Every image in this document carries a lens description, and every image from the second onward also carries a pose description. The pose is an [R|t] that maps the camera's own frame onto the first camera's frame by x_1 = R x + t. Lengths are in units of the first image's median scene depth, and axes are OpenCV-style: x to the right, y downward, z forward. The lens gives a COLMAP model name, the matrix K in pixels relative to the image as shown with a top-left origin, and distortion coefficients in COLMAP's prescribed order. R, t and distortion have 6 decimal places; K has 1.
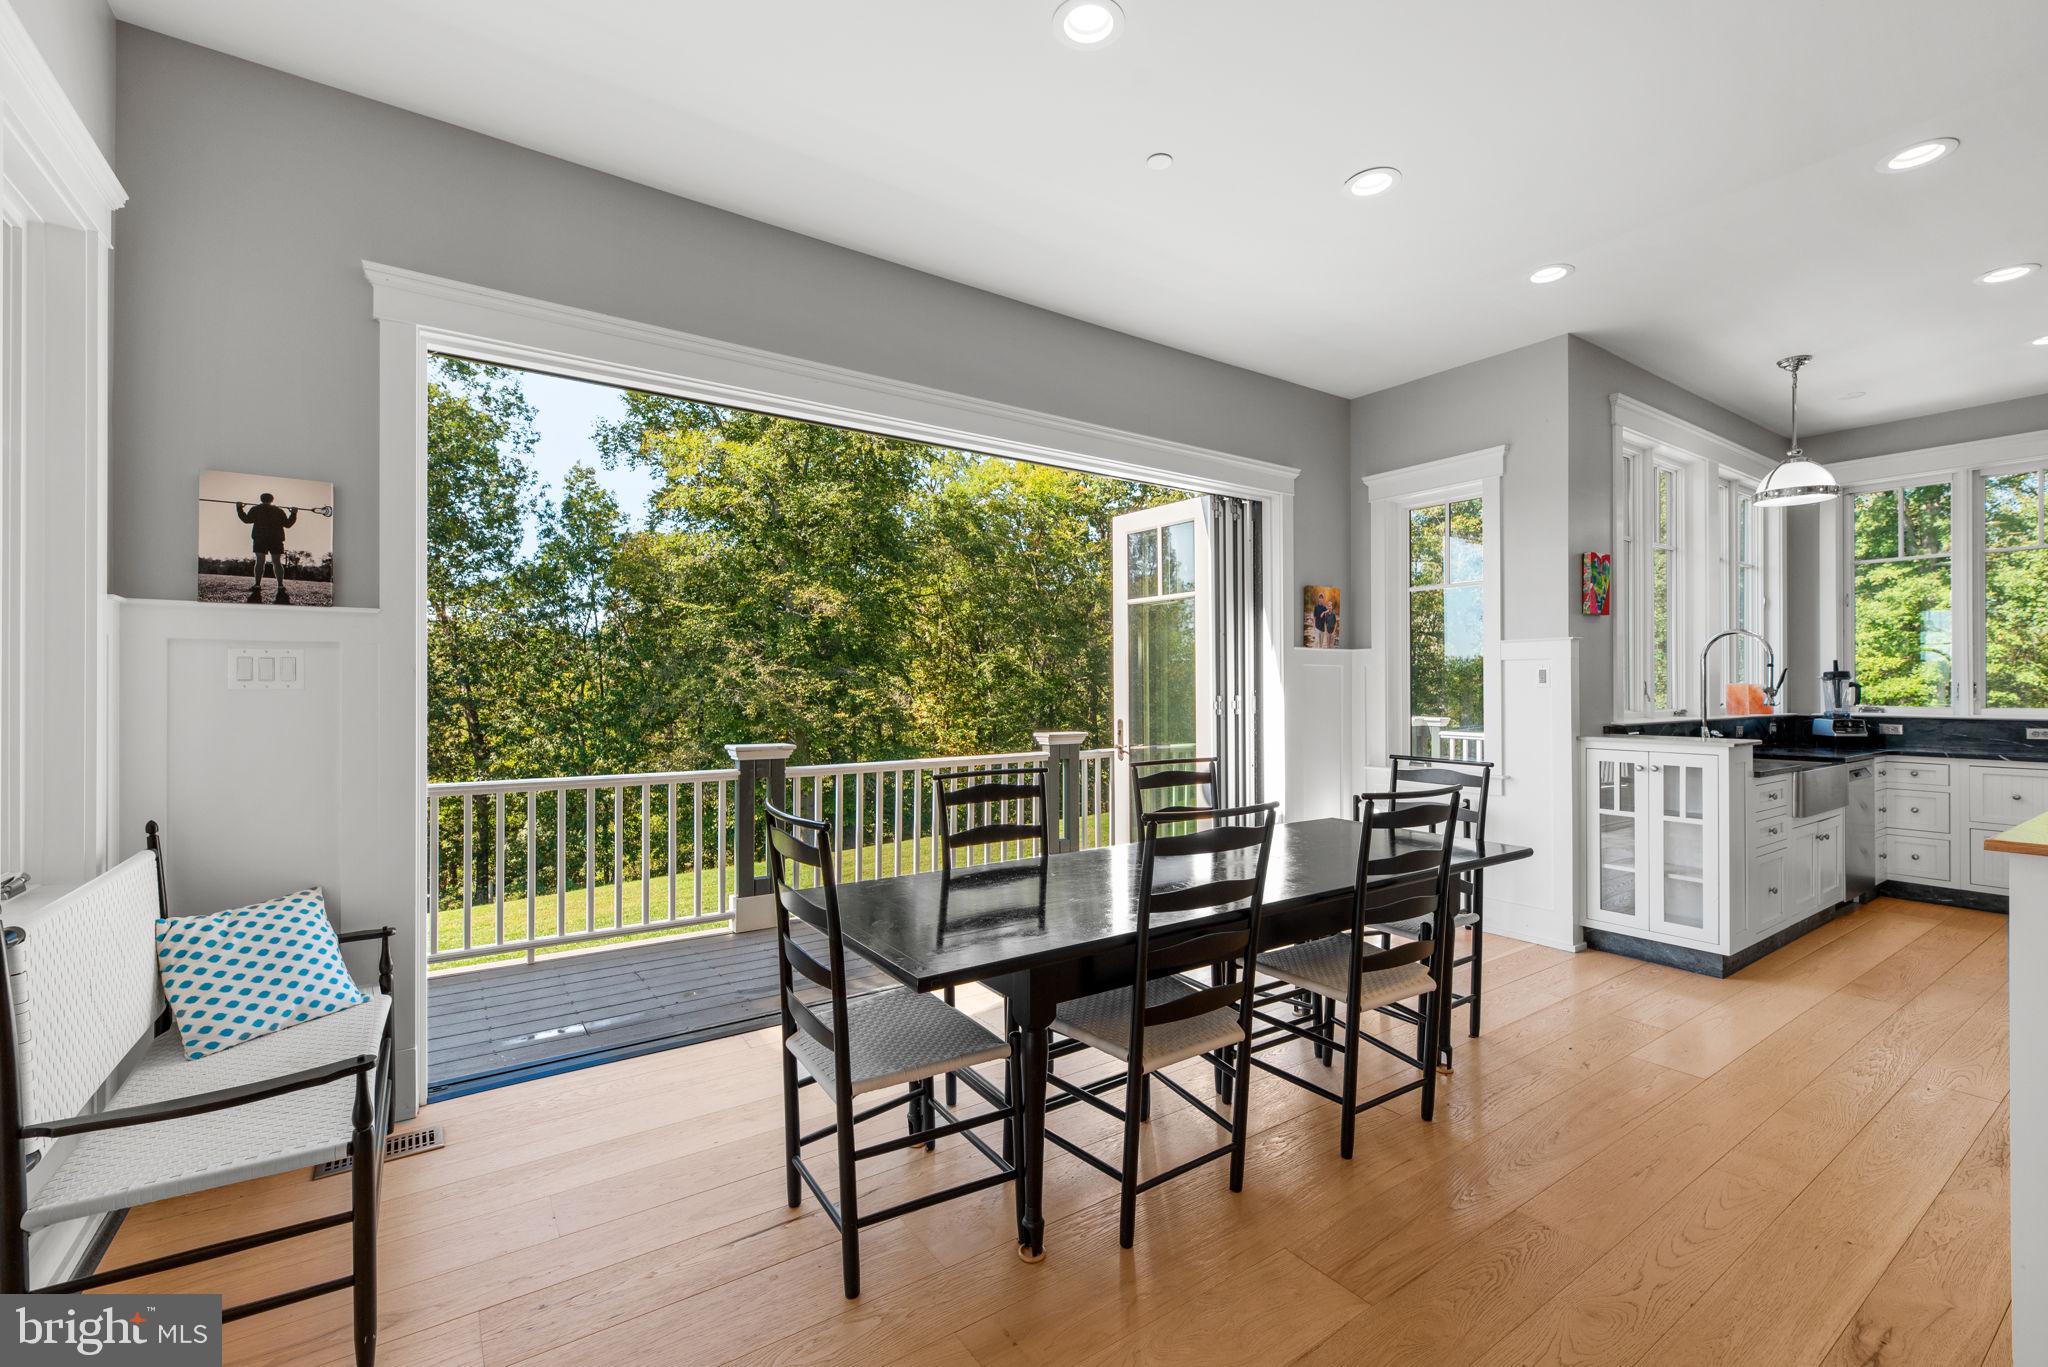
lens RADIAL K [[875.6, 0, 1031.8], [0, 875.6, 686.7], [0, 0, 1]] dist [-0.000635, -0.000670]
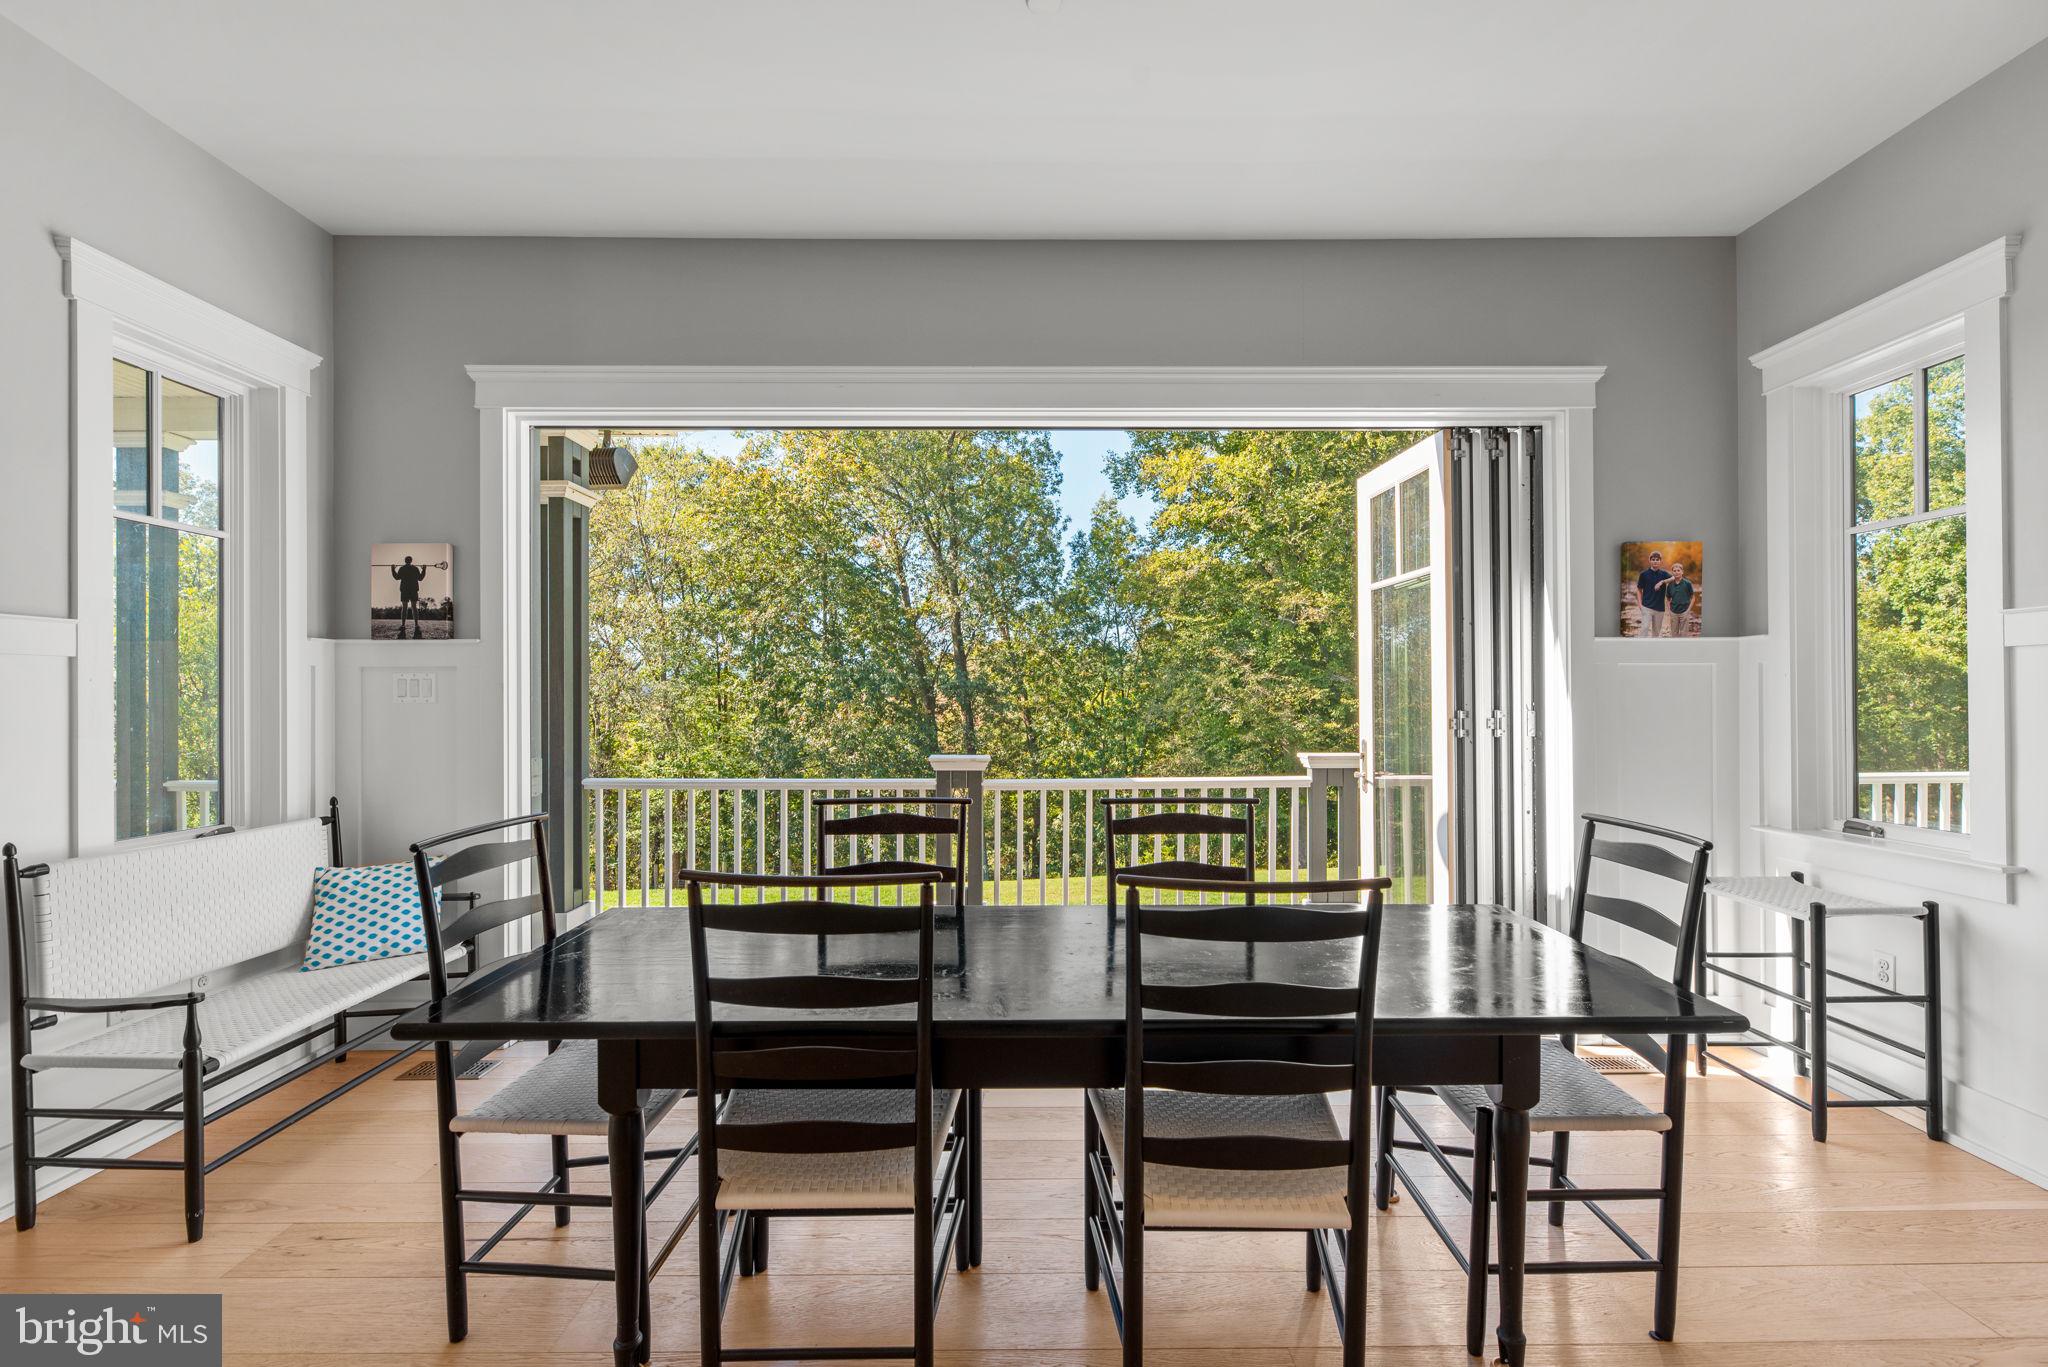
lens RADIAL K [[875.6, 0, 1031.8], [0, 875.6, 686.7], [0, 0, 1]] dist [-0.000635, -0.000670]
pose [[0.820623, -0.008262, -0.571410, 0.326003], [0.002923, 0.999943, -0.010260, -0.002624], [0.571462, 0.006749, 0.820601, 0.217756]]
